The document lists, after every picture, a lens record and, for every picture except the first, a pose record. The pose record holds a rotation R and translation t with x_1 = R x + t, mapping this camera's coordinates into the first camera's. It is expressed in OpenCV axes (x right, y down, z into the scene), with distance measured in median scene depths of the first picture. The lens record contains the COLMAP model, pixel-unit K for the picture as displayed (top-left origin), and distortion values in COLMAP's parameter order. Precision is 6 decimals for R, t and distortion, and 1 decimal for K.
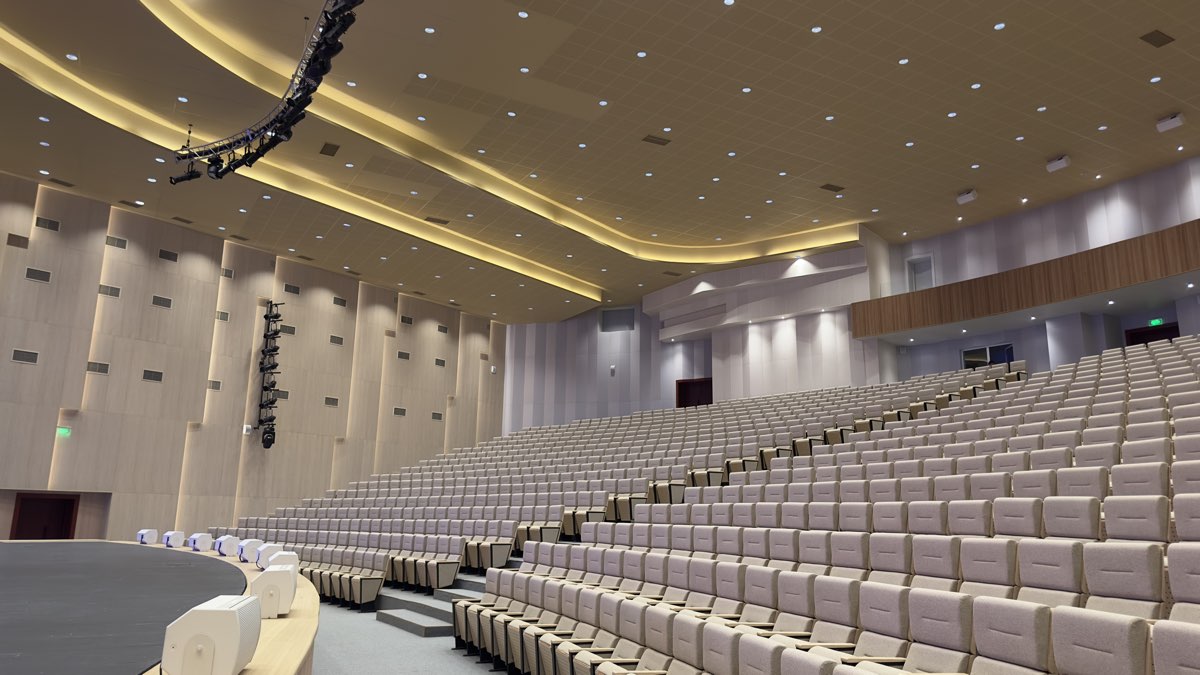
lens RADIAL K [[834.8, 0, 601.9], [0, 834.8, 336.8], [0, 0, 1]] dist [0.085125, -0.115882]
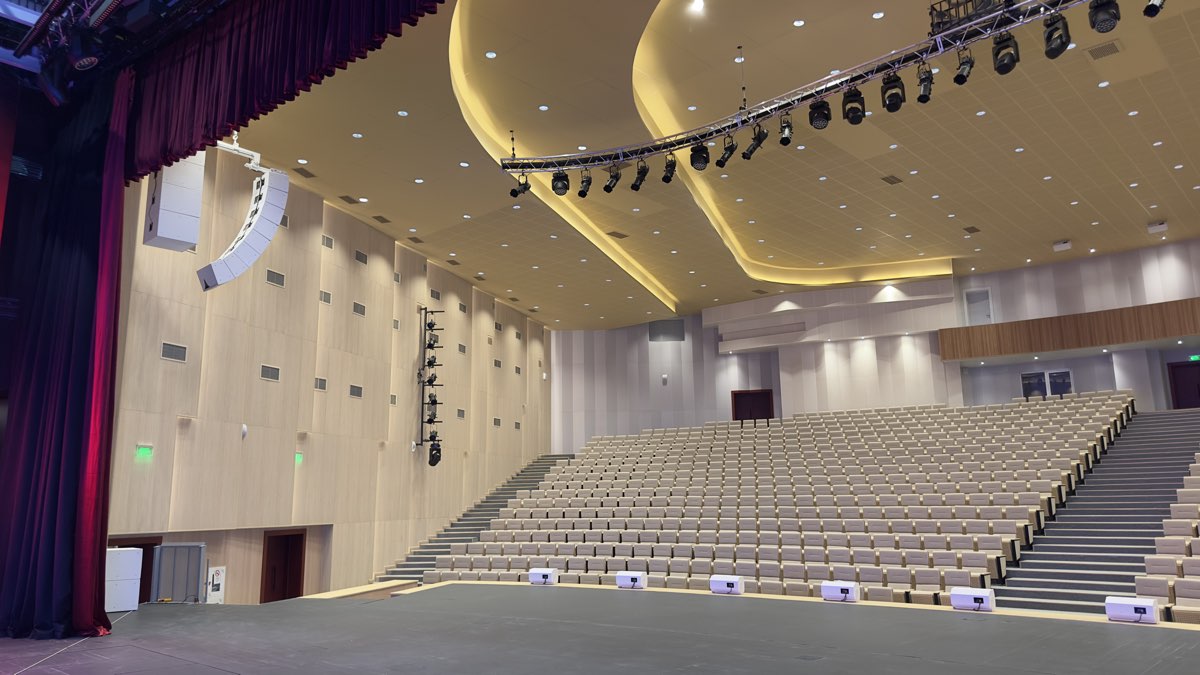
lens RADIAL K [[834.8, 0, 592.7], [0, 834.8, 340.6], [0, 0, 1]] dist [0.085125, -0.115882]
pose [[0.954415, 0.027748, 0.297191, -0.453955], [-0.033998, 0.999296, 0.015883, -0.025181], [-0.296541, -0.025263, 0.954686, 0.059311]]
